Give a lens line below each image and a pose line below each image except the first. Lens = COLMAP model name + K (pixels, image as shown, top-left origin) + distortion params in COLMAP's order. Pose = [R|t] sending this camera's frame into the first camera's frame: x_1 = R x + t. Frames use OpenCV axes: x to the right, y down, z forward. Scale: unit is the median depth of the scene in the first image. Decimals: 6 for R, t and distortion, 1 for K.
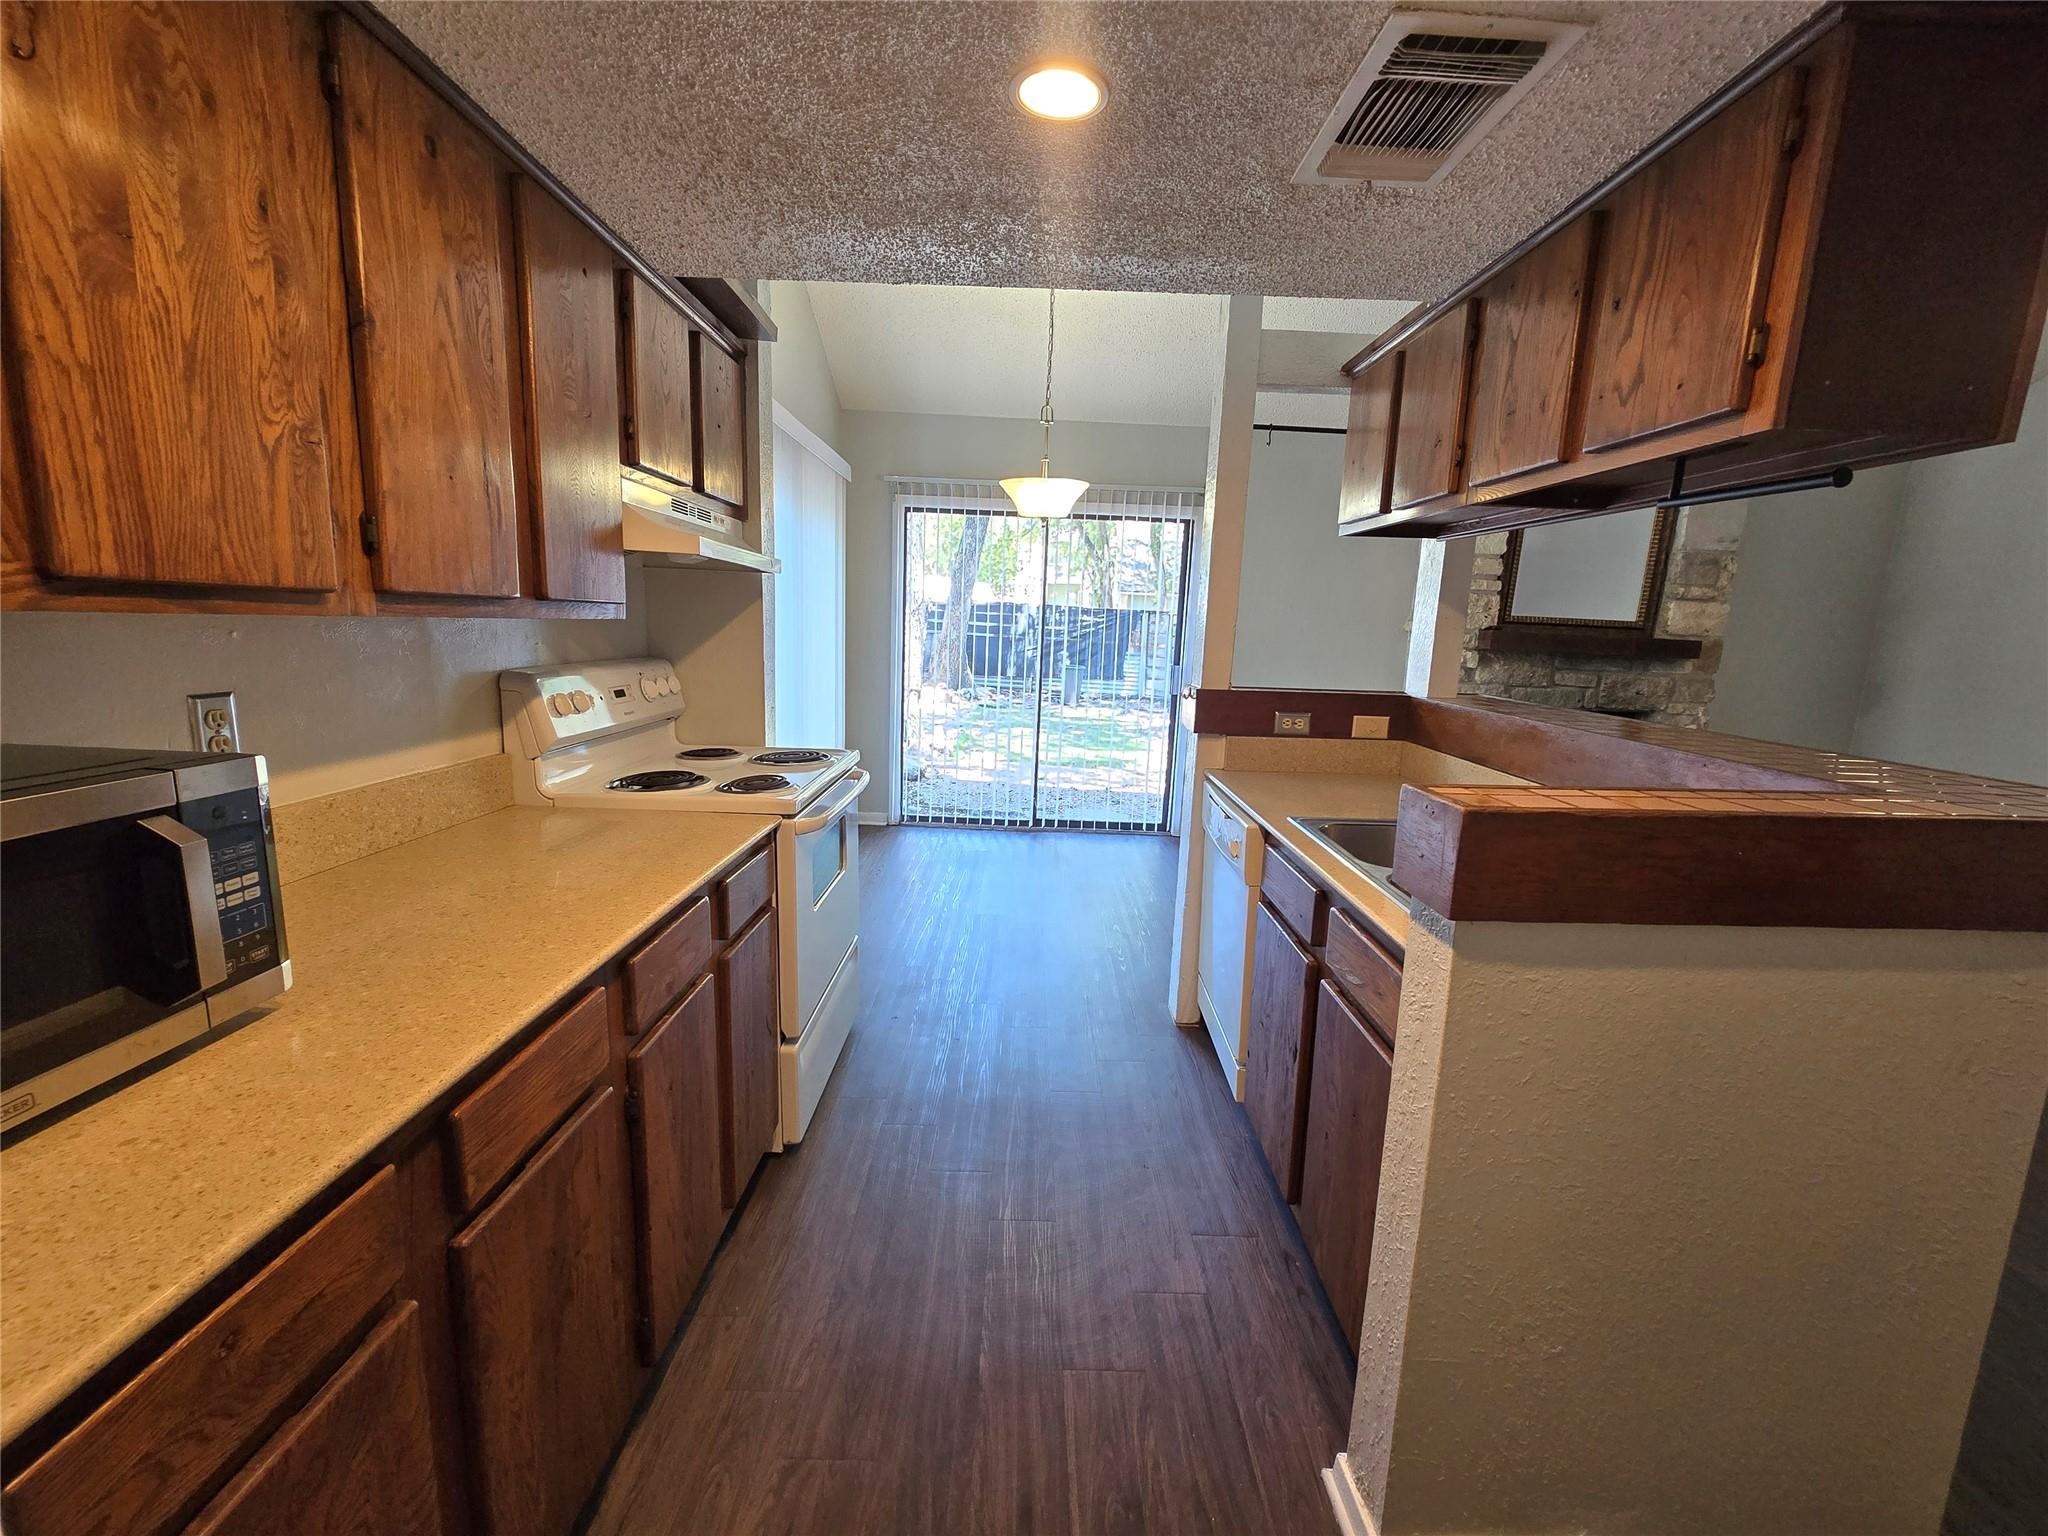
lens RADIAL K [[836.7, 0, 1027.9], [0, 836.7, 768.4], [0, 0, 1]] dist [-0.003883, -0.000119]
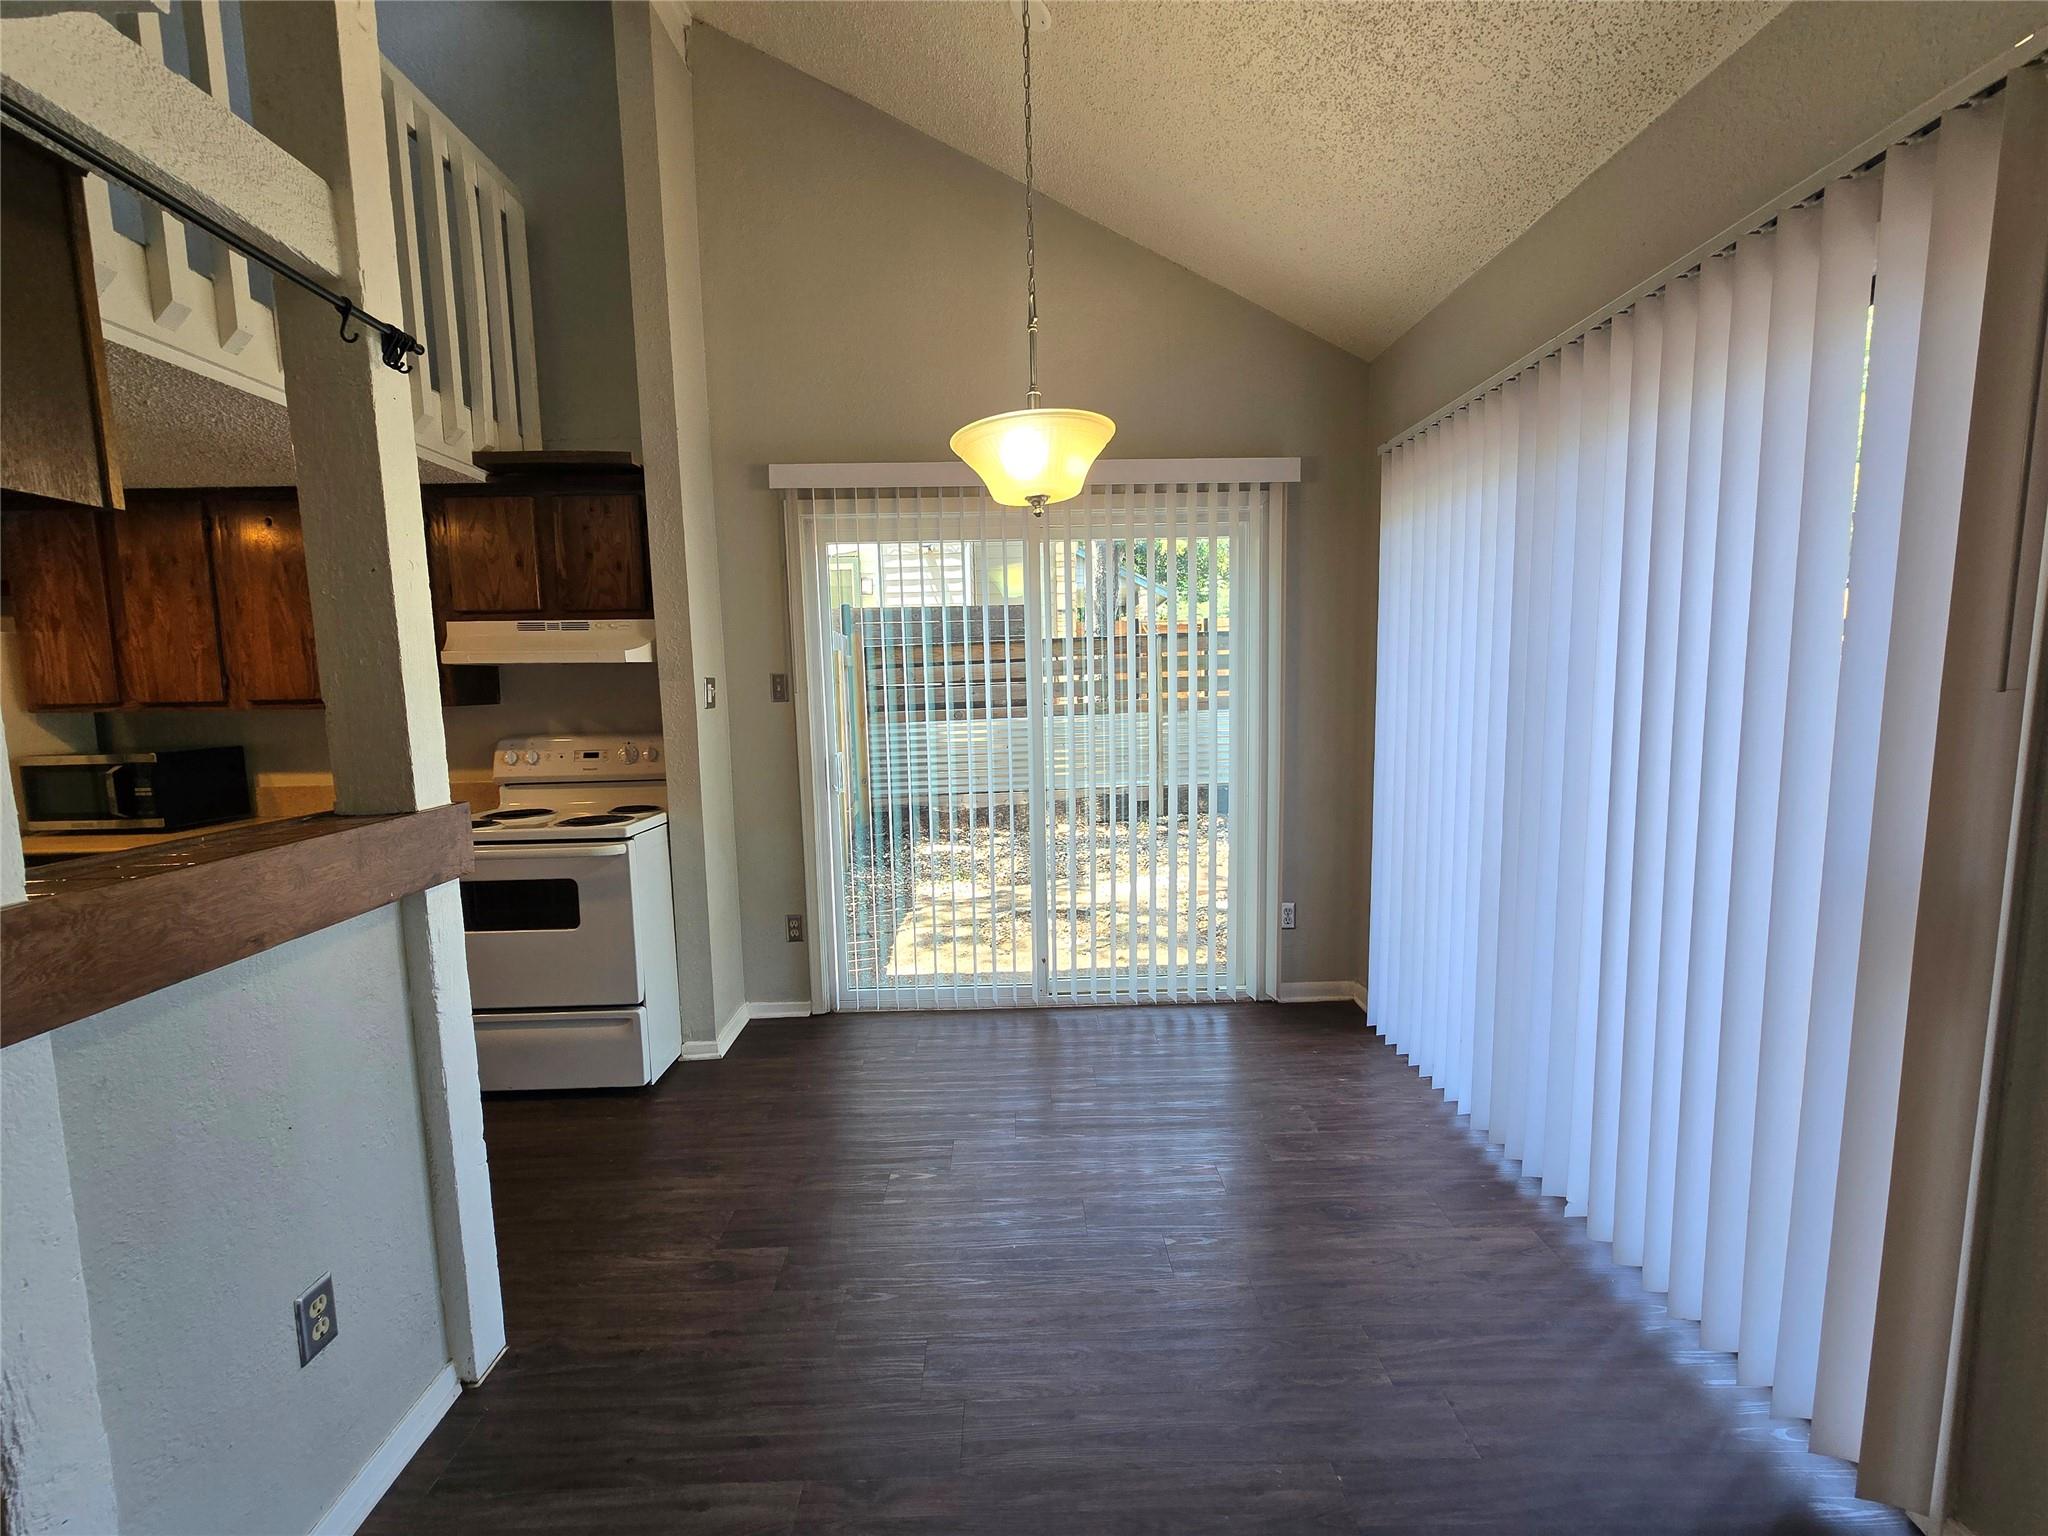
lens RADIAL K [[836.7, 0, 1027.9], [0, 836.7, 768.4], [0, 0, 1]] dist [-0.003883, -0.000119]
pose [[0.021376, 0.069407, -0.997359, 0.532927], [-0.152745, 0.986103, 0.065350, -0.152710], [0.988034, 0.150945, 0.031680, 0.939577]]
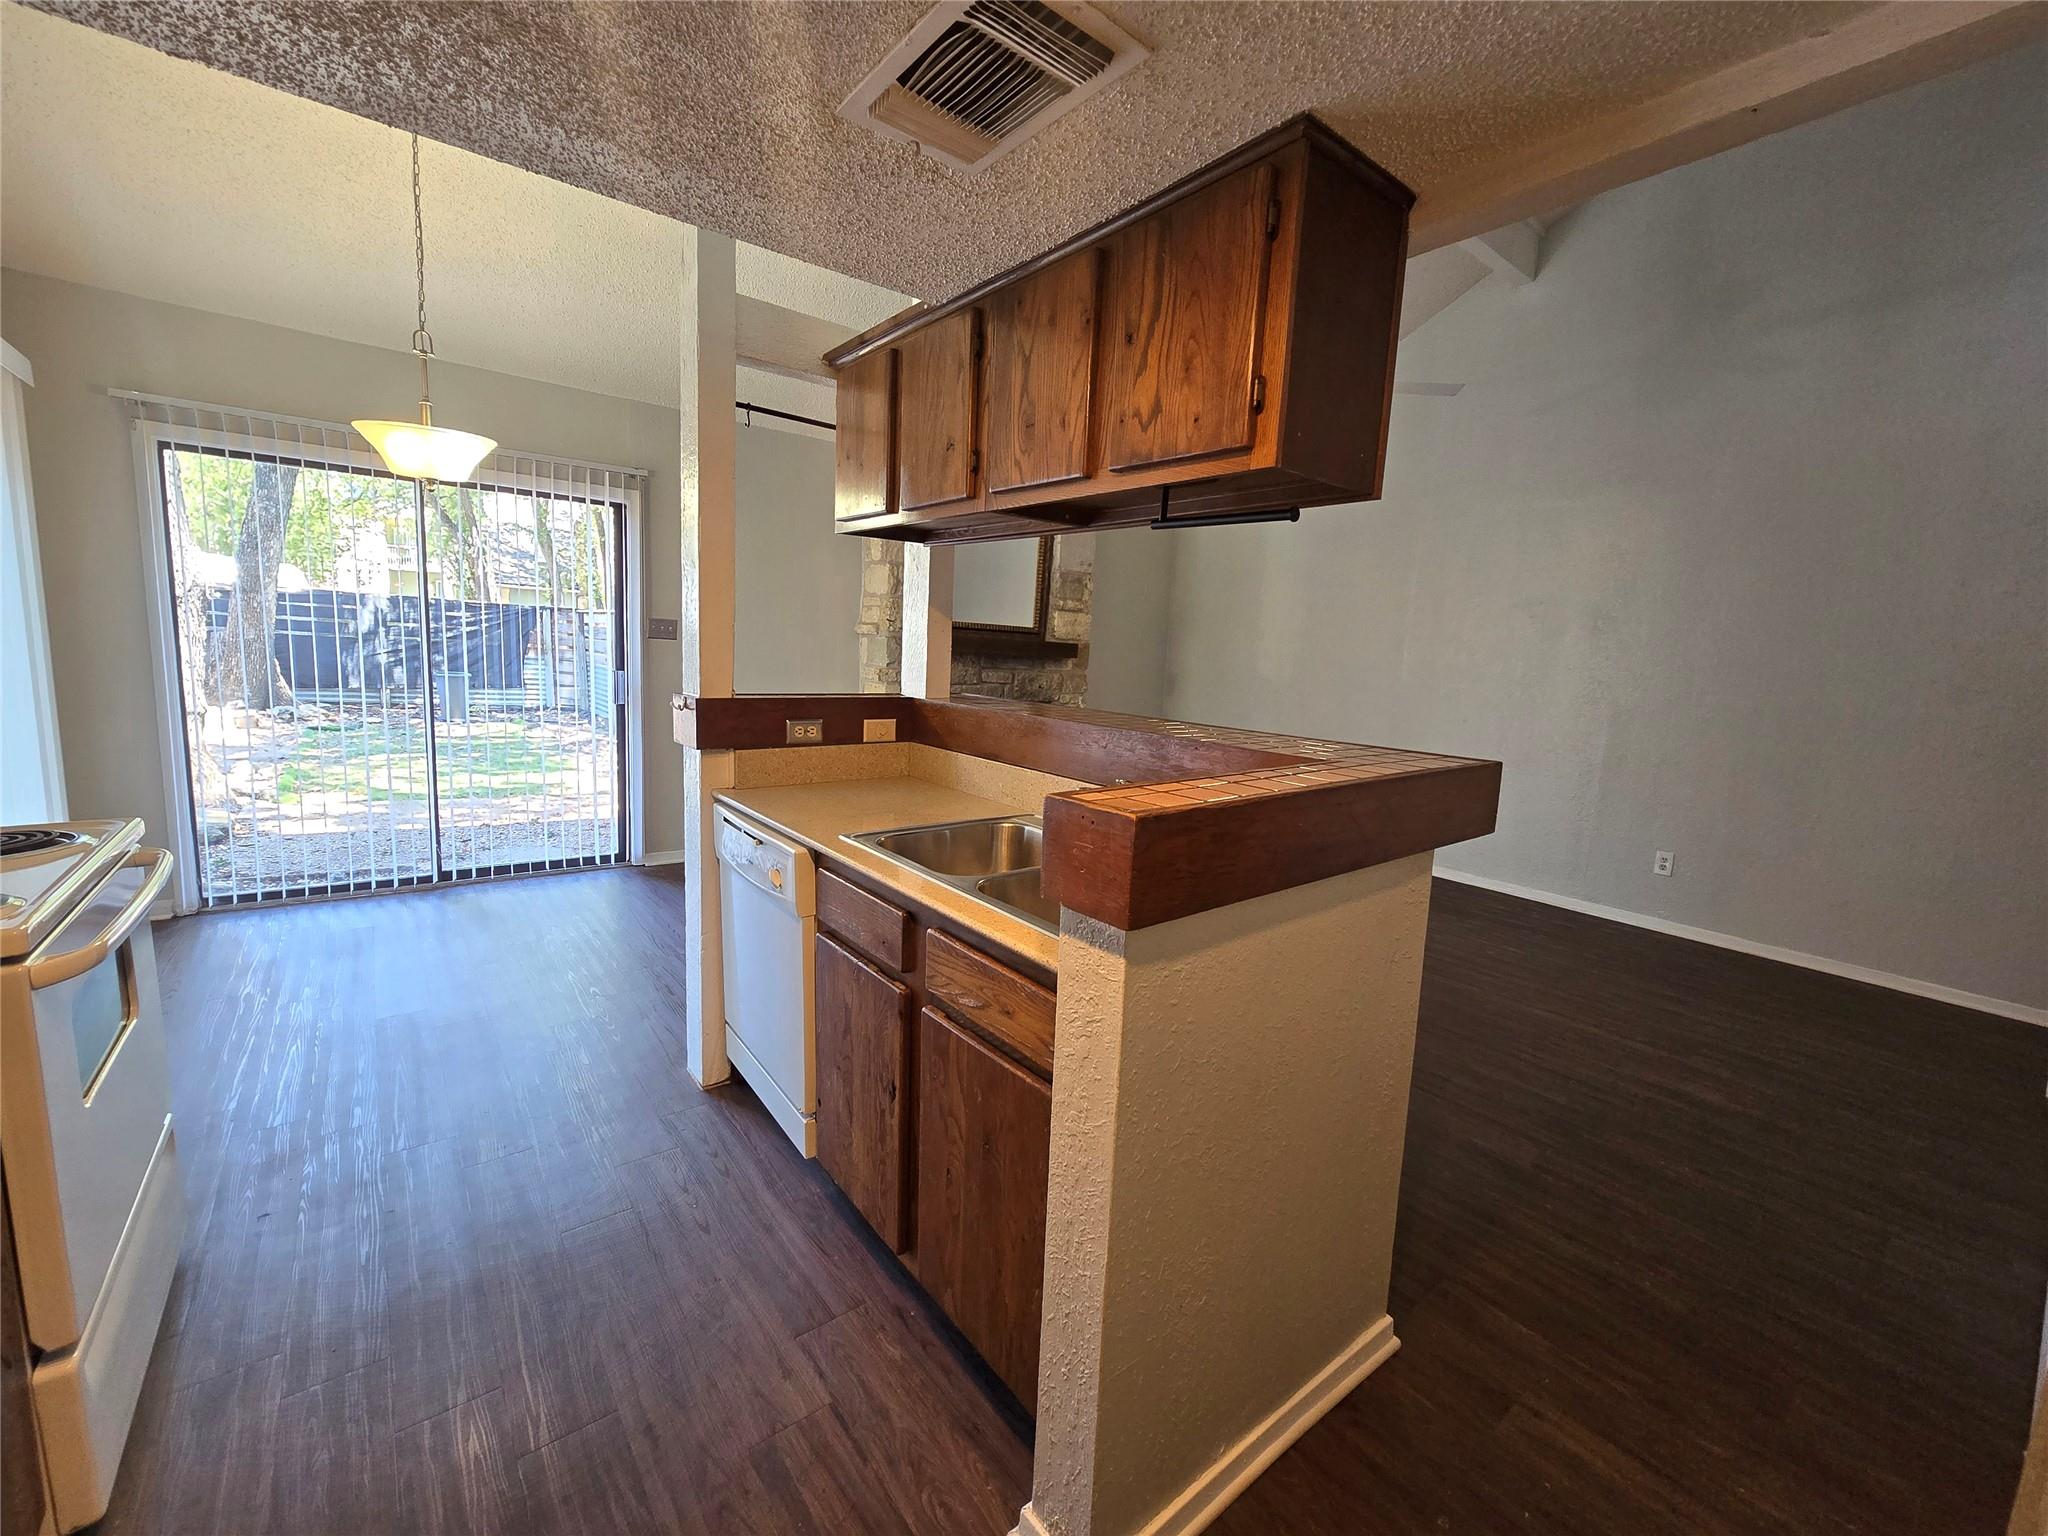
lens RADIAL K [[836.7, 0, 1027.9], [0, 836.7, 768.4], [0, 0, 1]] dist [-0.003883, -0.000119]
pose [[0.785171, -0.088309, 0.612951, -0.040618], [0.089910, 0.995549, 0.028258, -0.010907], [-0.612718, 0.032923, 0.789616, 0.074074]]
